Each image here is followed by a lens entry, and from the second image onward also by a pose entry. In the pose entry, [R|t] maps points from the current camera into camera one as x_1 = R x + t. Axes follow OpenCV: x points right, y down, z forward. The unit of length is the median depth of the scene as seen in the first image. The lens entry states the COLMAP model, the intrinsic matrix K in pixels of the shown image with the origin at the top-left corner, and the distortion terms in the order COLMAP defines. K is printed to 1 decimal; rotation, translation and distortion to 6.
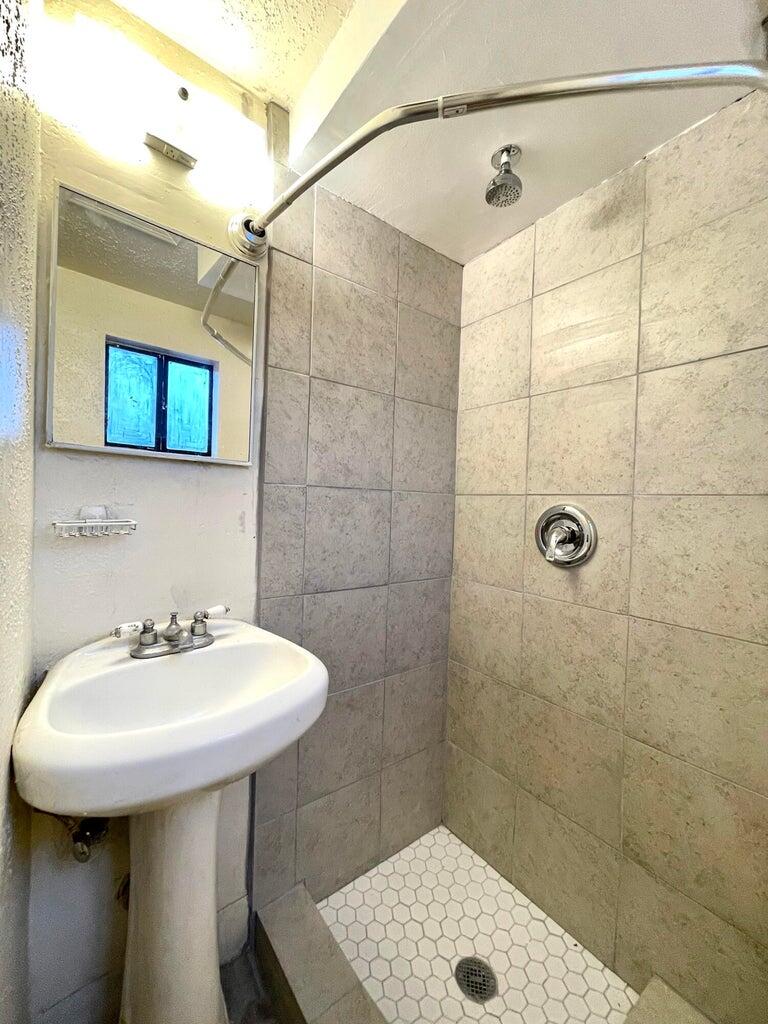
lens RADIAL K [[413.1, 0, 386.2], [0, 413.1, 511.3], [0, 0, 1]] dist [-0.000574, 0.000436]
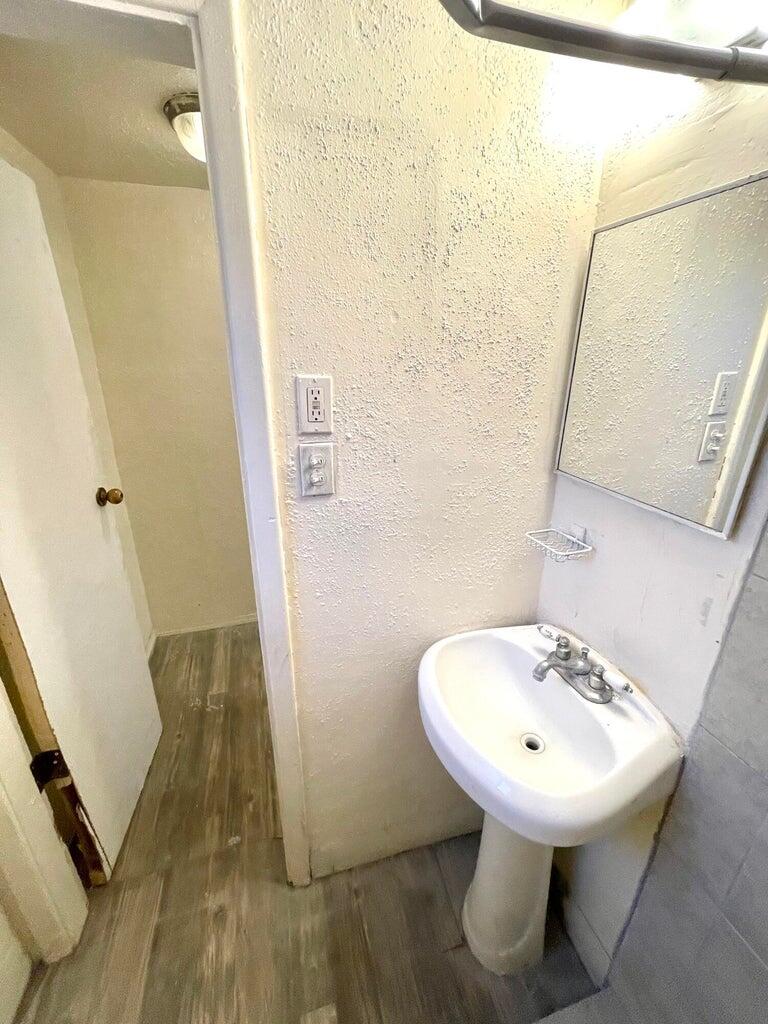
lens RADIAL K [[413.1, 0, 382.1], [0, 413.1, 508.6], [0, 0, 1]] dist [-0.000574, 0.000436]
pose [[-0.363775, 0.291526, -0.884692, 0.236098], [-0.027309, 0.946018, 0.322963, -0.201757], [0.931087, 0.141646, -0.336176, 0.424306]]
